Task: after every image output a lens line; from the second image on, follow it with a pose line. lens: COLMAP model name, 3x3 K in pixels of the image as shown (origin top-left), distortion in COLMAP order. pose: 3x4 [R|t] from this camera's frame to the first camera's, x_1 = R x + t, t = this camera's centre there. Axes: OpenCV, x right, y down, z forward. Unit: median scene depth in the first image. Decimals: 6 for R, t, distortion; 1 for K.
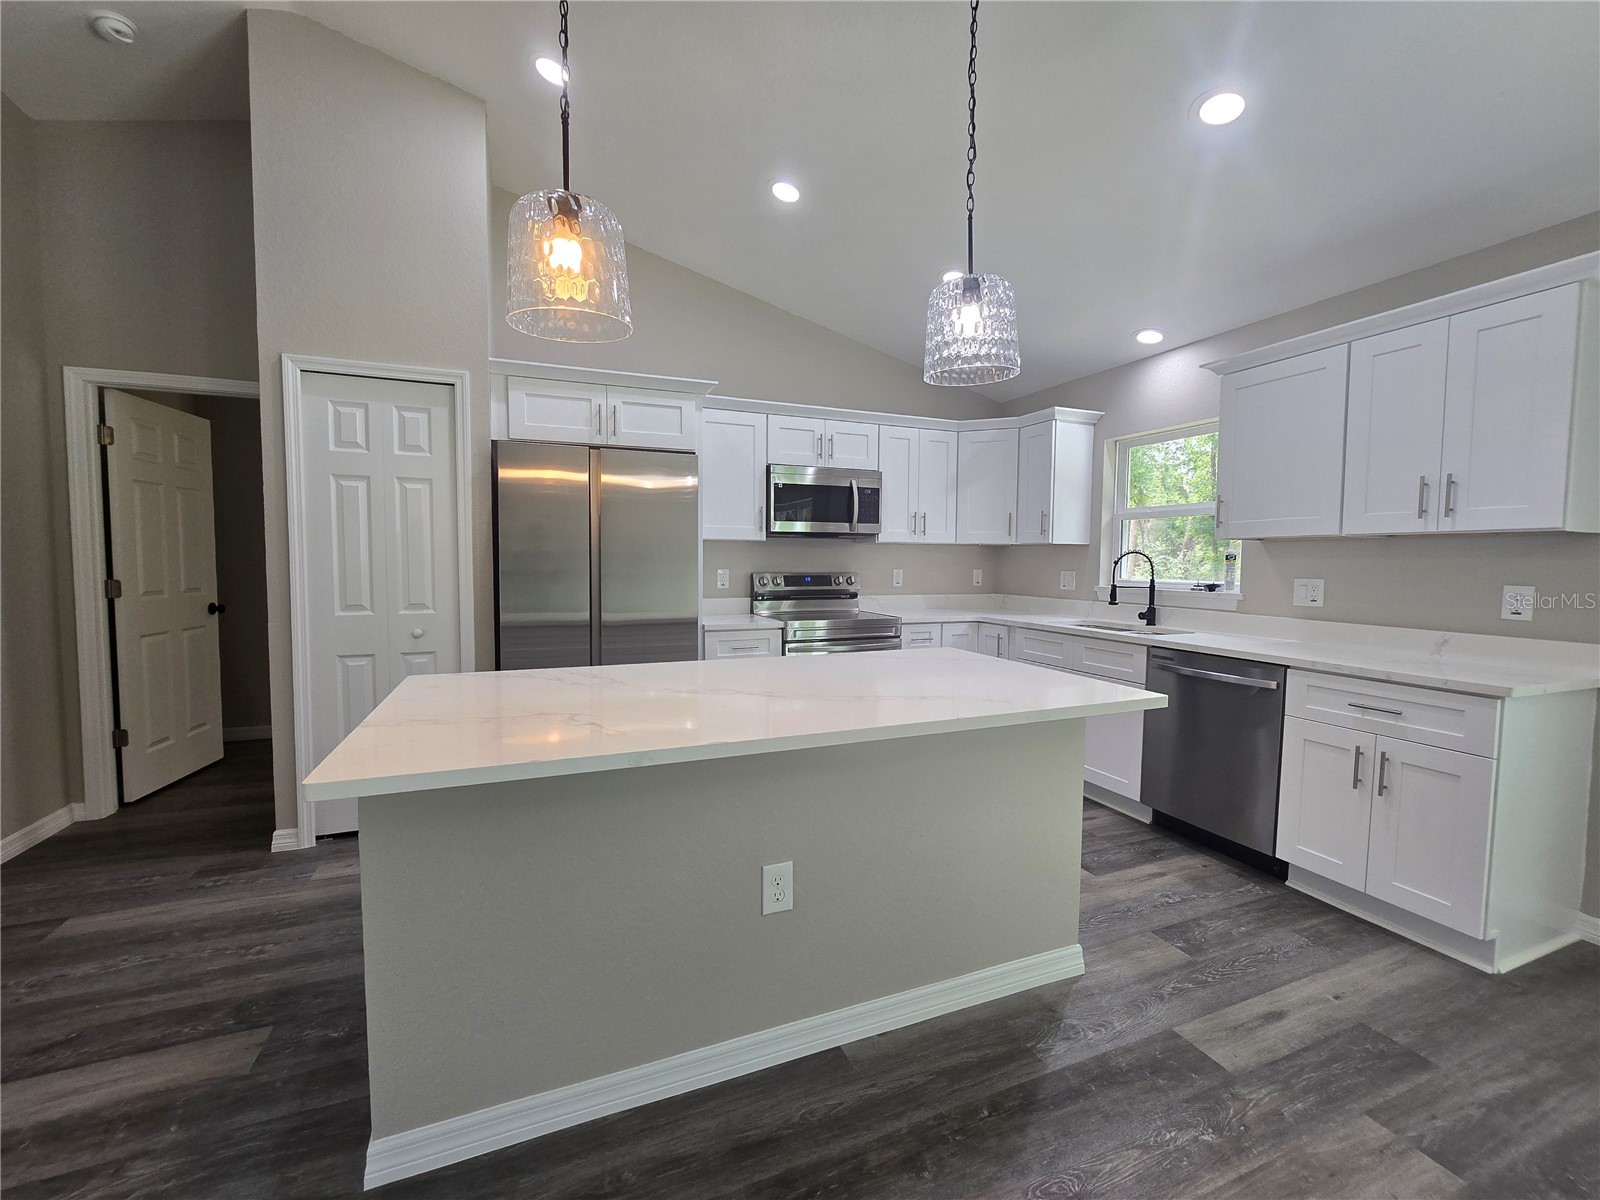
lens RADIAL K [[659.5, 0, 802.2], [0, 659.5, 595.7], [0, 0, 1]] dist [-0.004866, 0.000497]
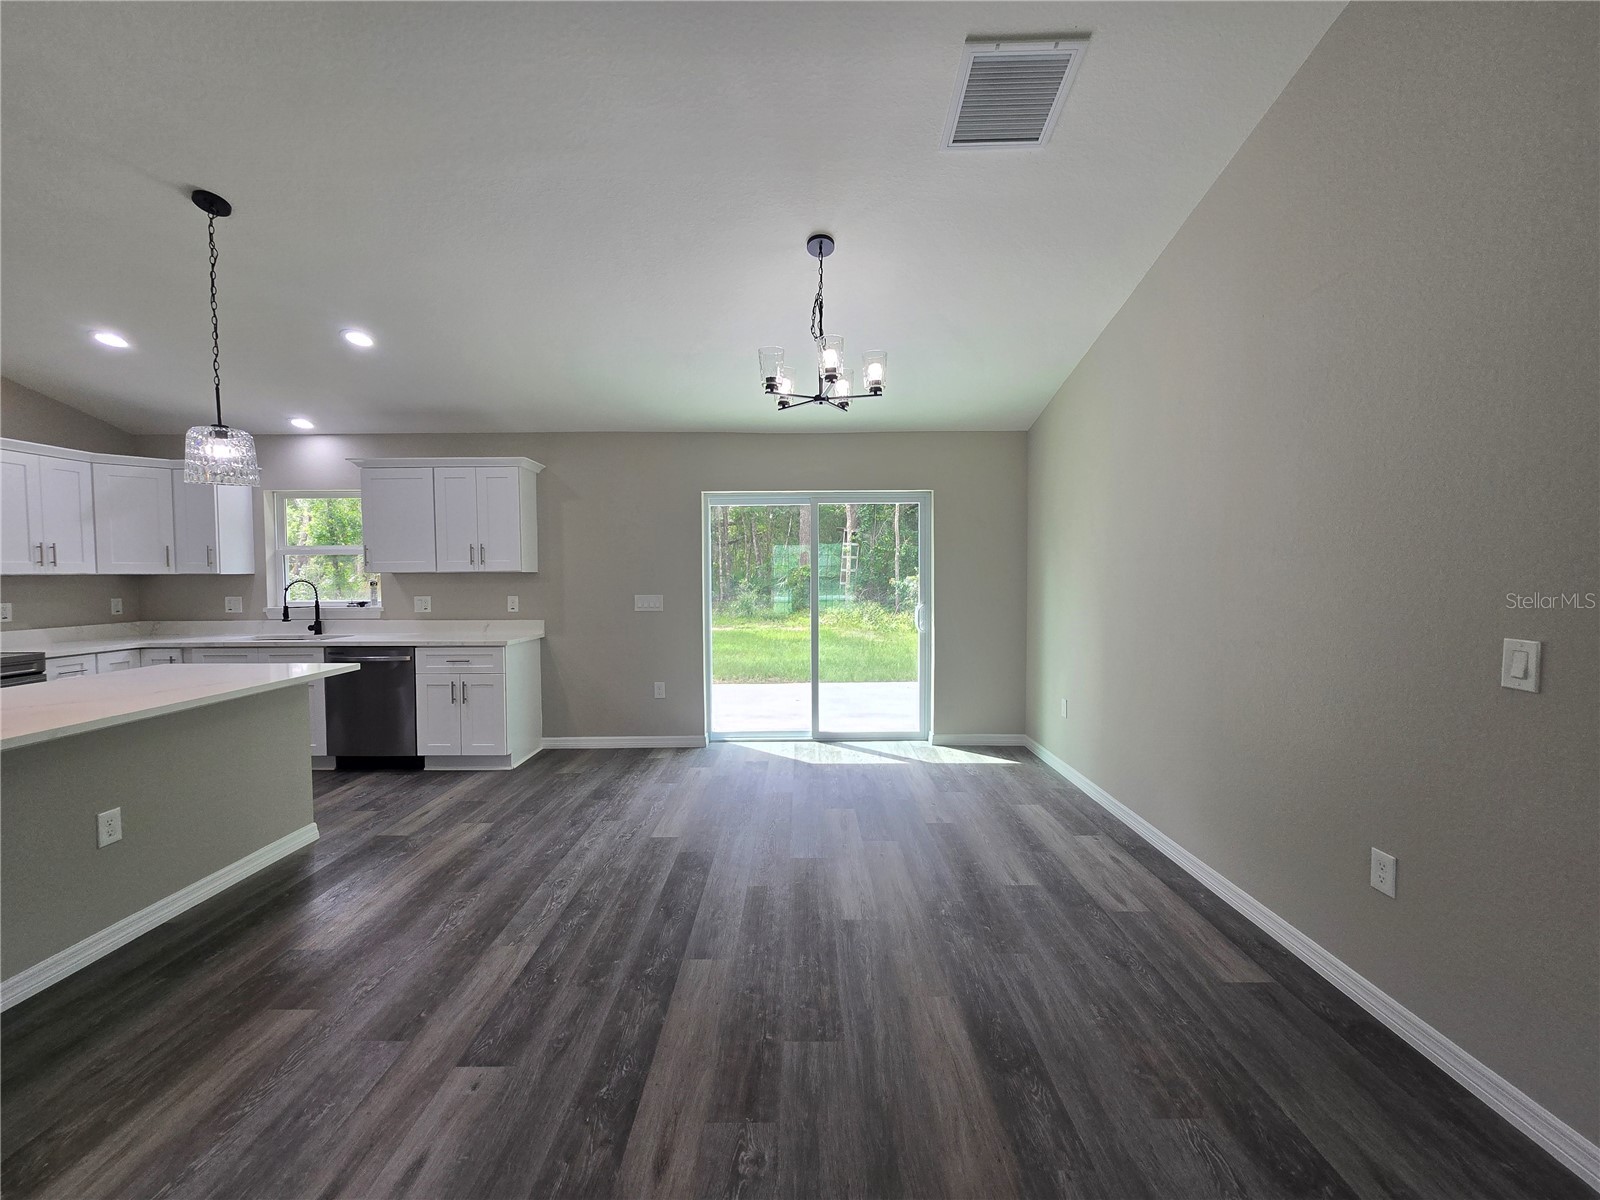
lens RADIAL K [[656.6, 0, 801.2], [0, 656.6, 596.8], [0, 0, 1]] dist [-0.003006, -0.000051]
pose [[0.378556, -0.046037, 0.924433, -0.398474], [0.061126, 0.997825, 0.024660, -0.005613], [-0.923558, 0.047172, 0.380547, -0.513830]]
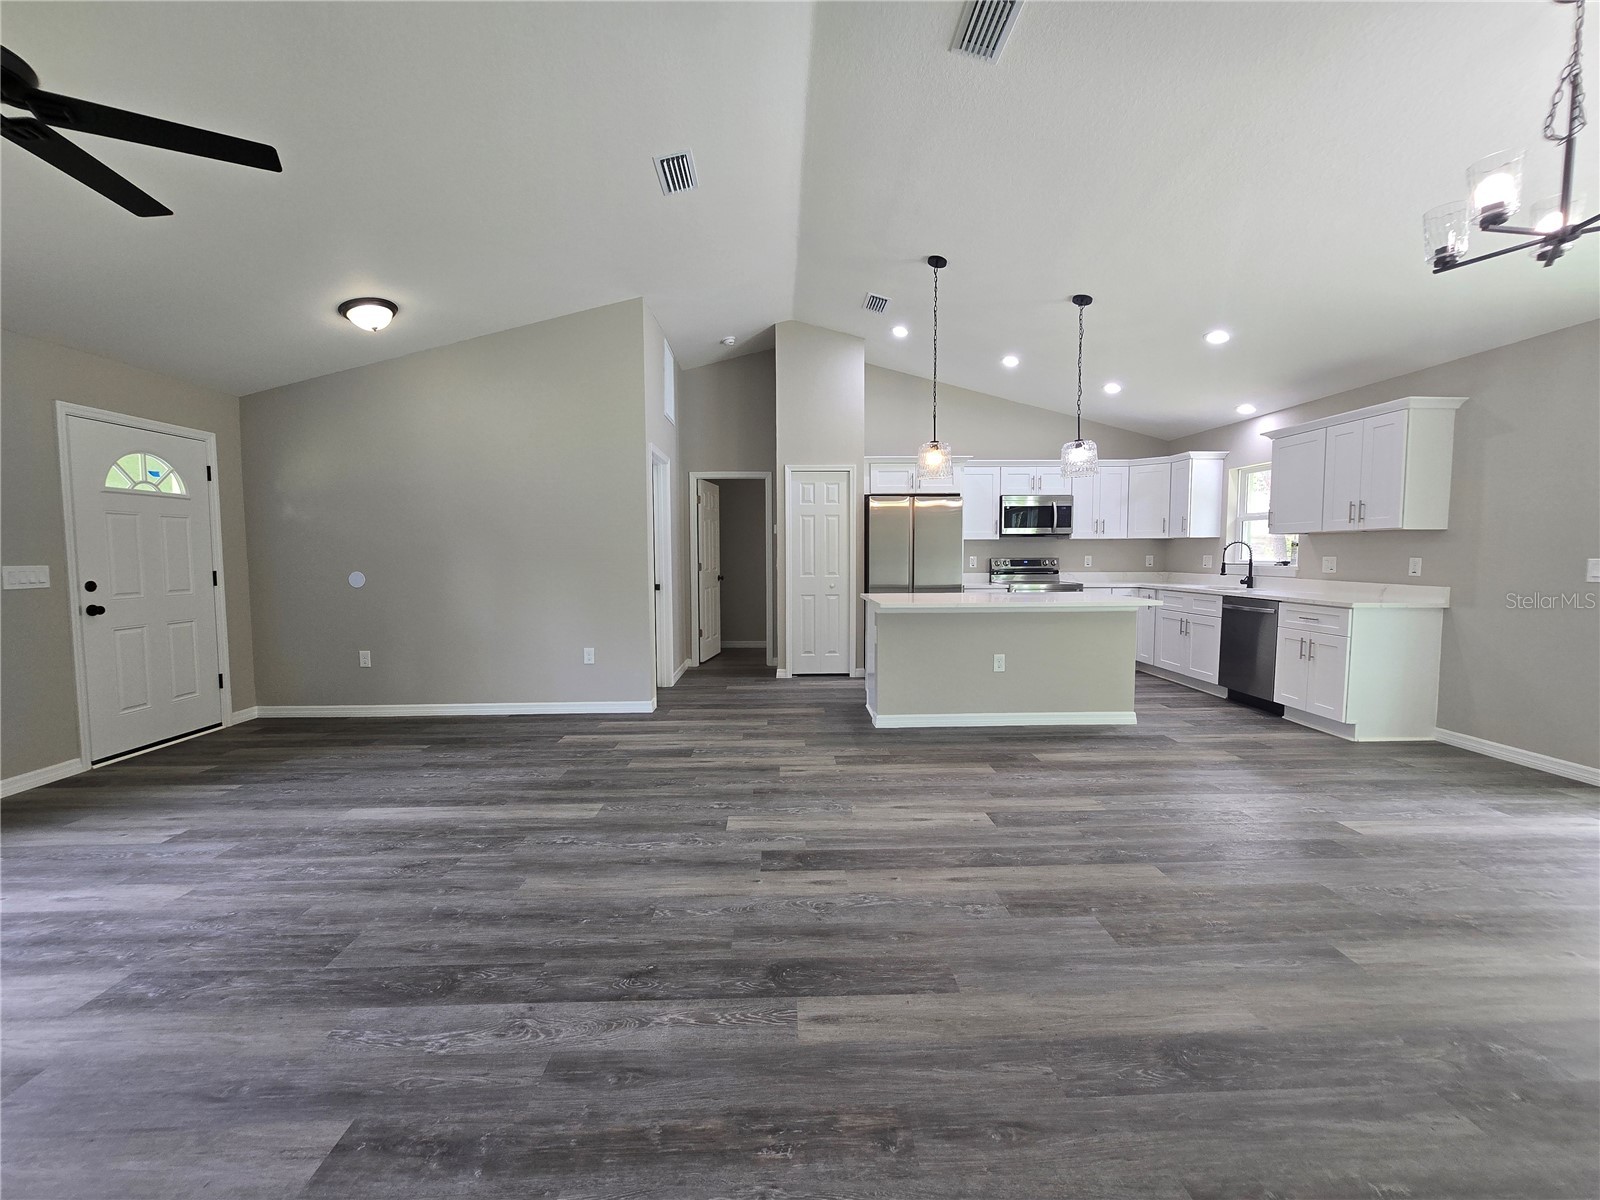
lens RADIAL K [[656.6, 0, 801.2], [0, 656.6, 596.8], [0, 0, 1]] dist [-0.003006, -0.000051]
pose [[0.937071, 0.010467, -0.348983, 0.077019], [-0.006972, 0.999912, 0.011269, 0.065571], [0.349070, -0.008127, 0.937061, -1.014778]]
